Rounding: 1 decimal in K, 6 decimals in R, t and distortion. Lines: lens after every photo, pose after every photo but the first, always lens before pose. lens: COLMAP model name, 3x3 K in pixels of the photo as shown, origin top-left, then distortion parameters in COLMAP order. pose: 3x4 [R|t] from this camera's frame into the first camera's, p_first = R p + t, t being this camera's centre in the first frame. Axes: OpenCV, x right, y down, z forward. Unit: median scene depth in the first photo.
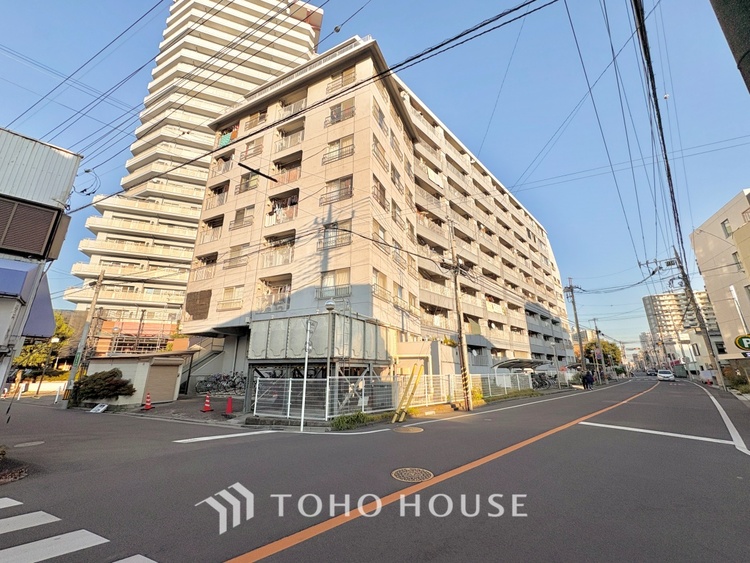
lens RADIAL K [[297.9, 0, 377.4], [0, 297.9, 283.7], [0, 0, 1]] dist [-0.000258, 0.000158]
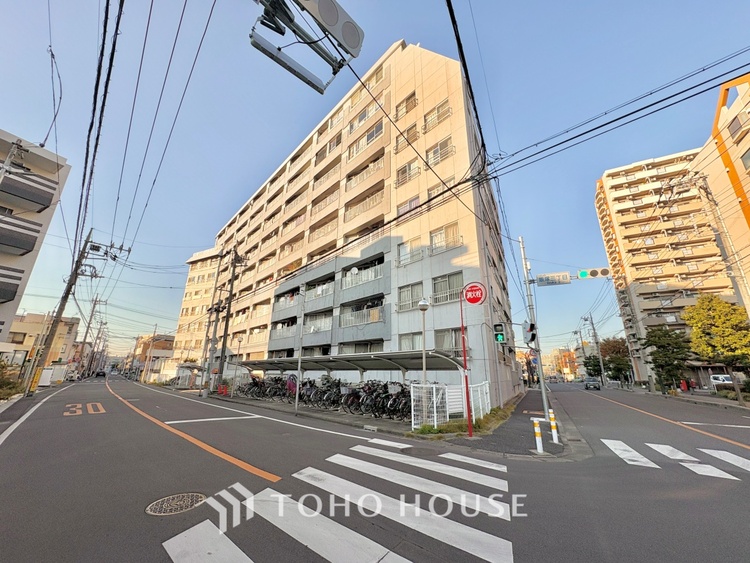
lens RADIAL K [[297.9, 0, 378.0], [0, 297.9, 277.4], [0, 0, 1]] dist [-0.000258, 0.000158]
pose [[-0.046137, -0.301431, -0.952371, 1.471567], [0.278322, 0.911755, -0.302059, 0.416640], [0.959379, -0.279002, 0.041830, 1.461250]]
